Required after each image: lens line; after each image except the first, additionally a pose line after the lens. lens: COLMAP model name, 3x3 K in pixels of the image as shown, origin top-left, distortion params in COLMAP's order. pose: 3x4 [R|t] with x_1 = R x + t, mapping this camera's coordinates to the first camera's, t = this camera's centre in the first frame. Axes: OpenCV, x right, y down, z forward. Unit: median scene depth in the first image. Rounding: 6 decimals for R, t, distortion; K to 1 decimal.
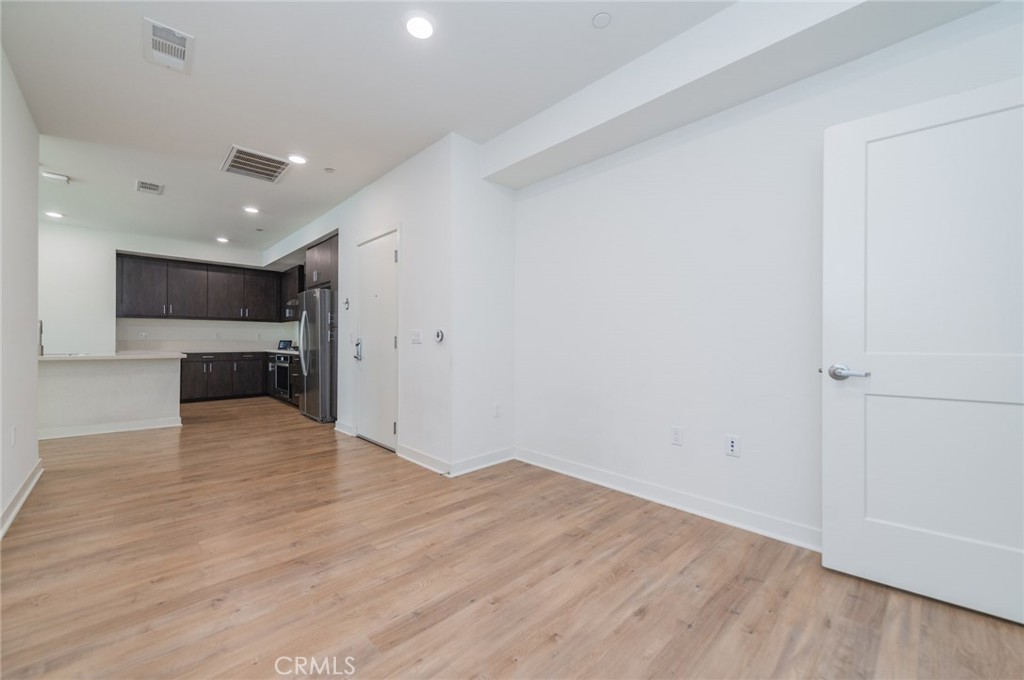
lens RADIAL K [[403.0, 0, 517.9], [0, 403.0, 344.1], [0, 0, 1]] dist [0.014564, -0.003439]
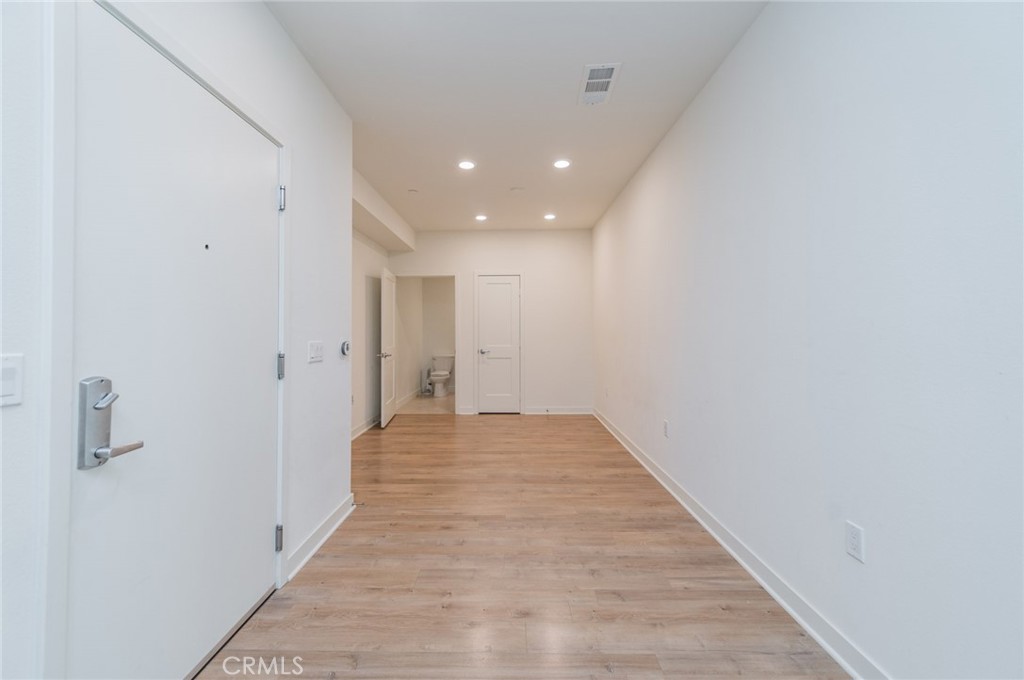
lens RADIAL K [[403.0, 0, 509.6], [0, 403.0, 331.8], [0, 0, 1]] dist [0.014564, -0.003439]
pose [[-0.714441, 0.005593, 0.699674, -1.256800], [0.009324, 0.999955, 0.001528, -0.066108], [-0.699634, 0.007615, -0.714461, 1.689145]]
